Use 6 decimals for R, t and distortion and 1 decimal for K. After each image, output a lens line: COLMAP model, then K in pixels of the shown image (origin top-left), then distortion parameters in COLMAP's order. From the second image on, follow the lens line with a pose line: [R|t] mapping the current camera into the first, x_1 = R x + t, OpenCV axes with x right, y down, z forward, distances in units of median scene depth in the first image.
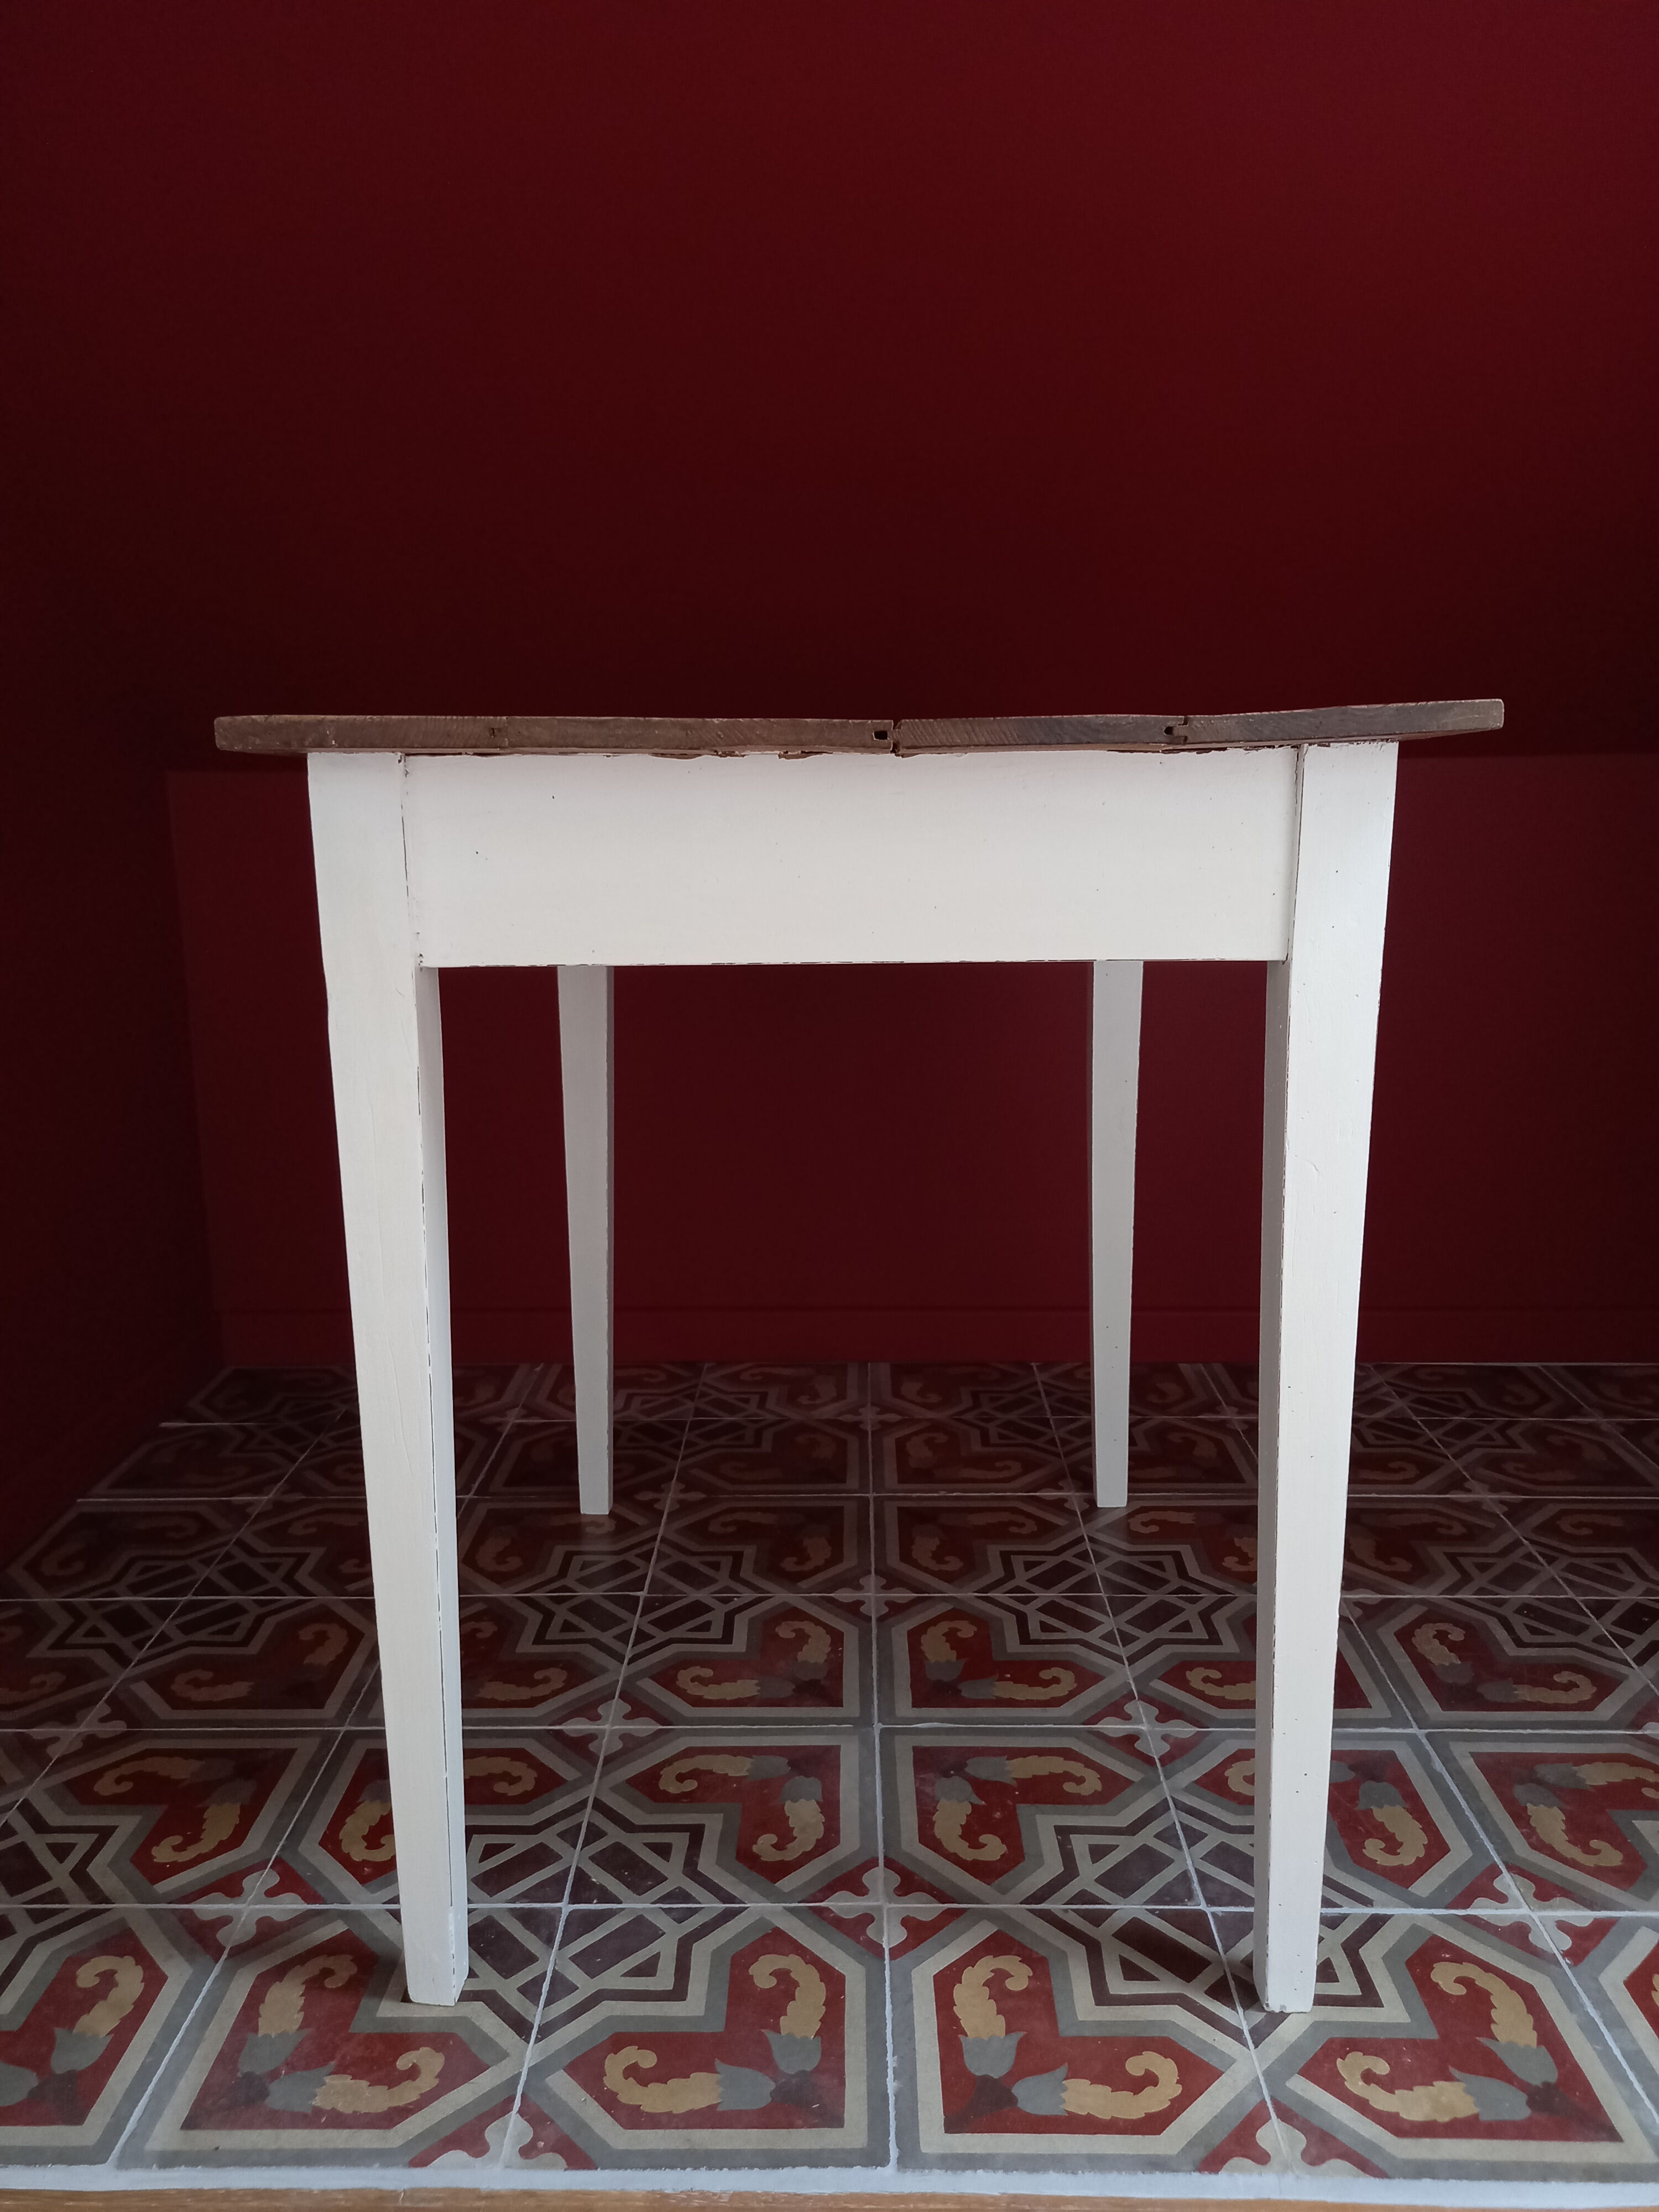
lens RADIAL K [[1606.8, 0, 845.1], [0, 1606.8, 1095.2], [0, 0, 1]] dist [0.023652, -0.013448]
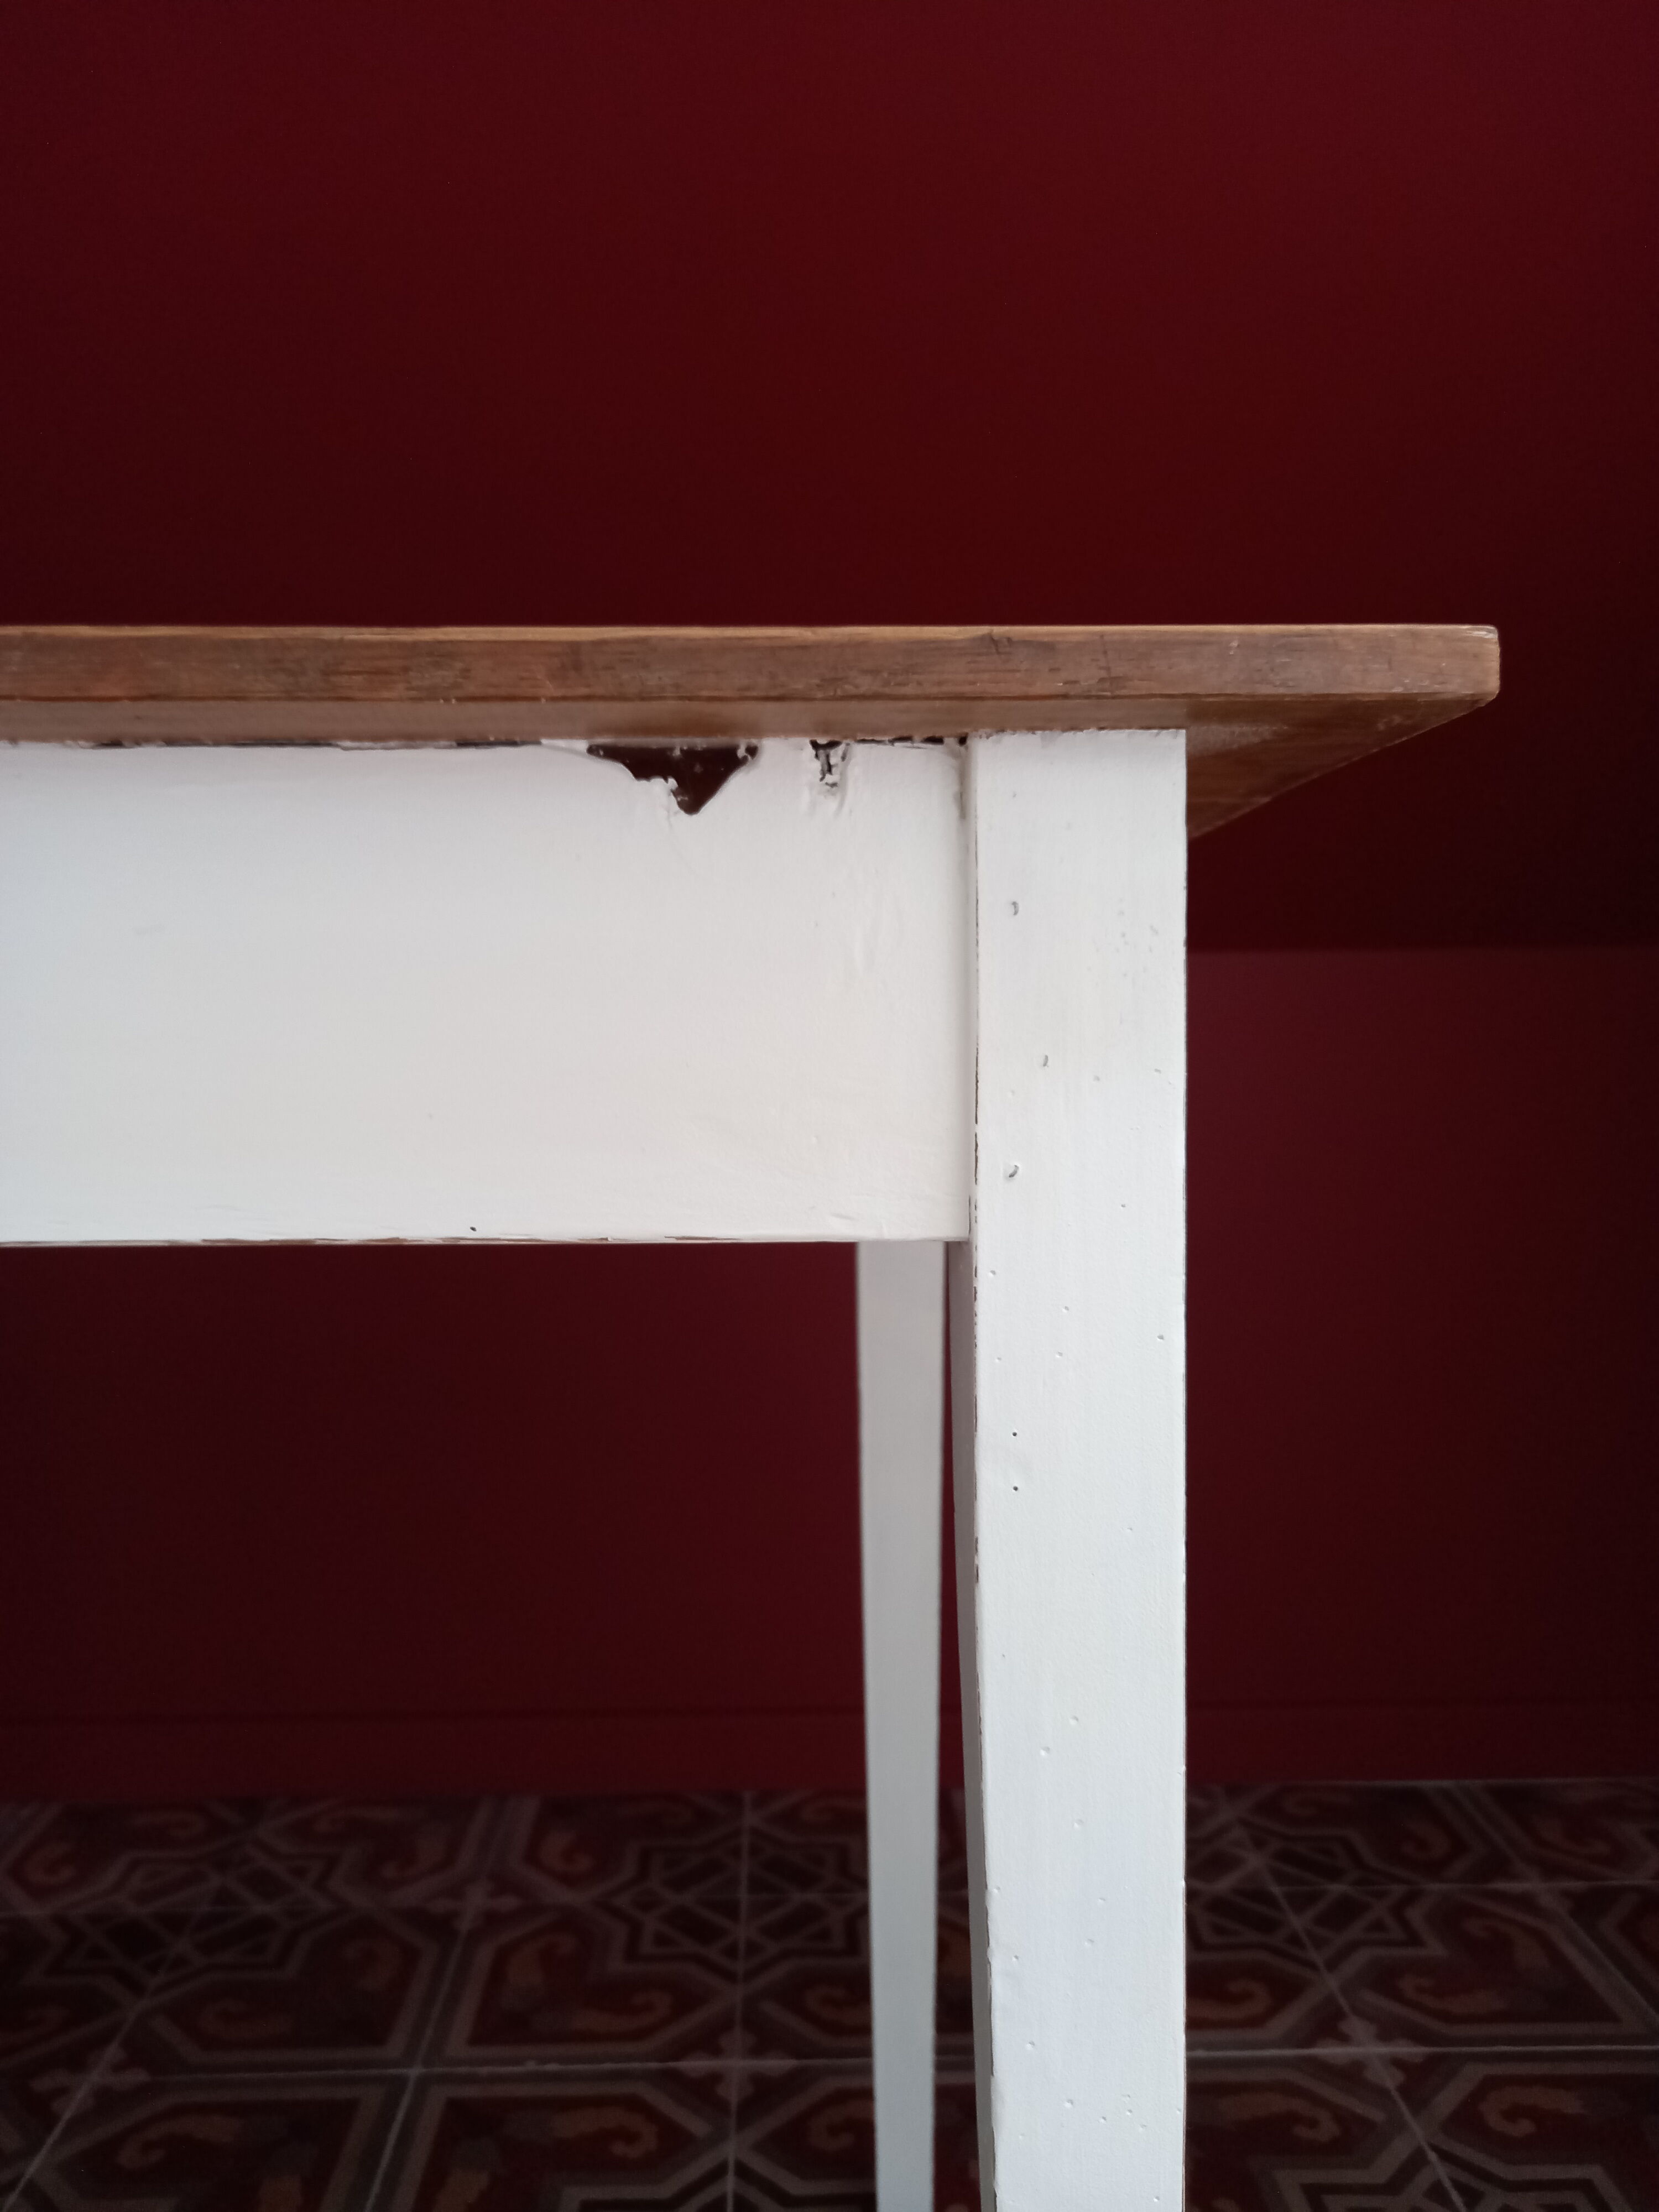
lens RADIAL K [[1606.8, 0, 868.6], [0, 1606.8, 1064.8], [0, 0, 1]] dist [0.023652, -0.013448]
pose [[0.998540, 0.008845, 0.053279, 0.188954], [0.000479, 0.985008, -0.172509, -0.036482], [-0.054006, 0.172283, 0.983566, 0.363613]]
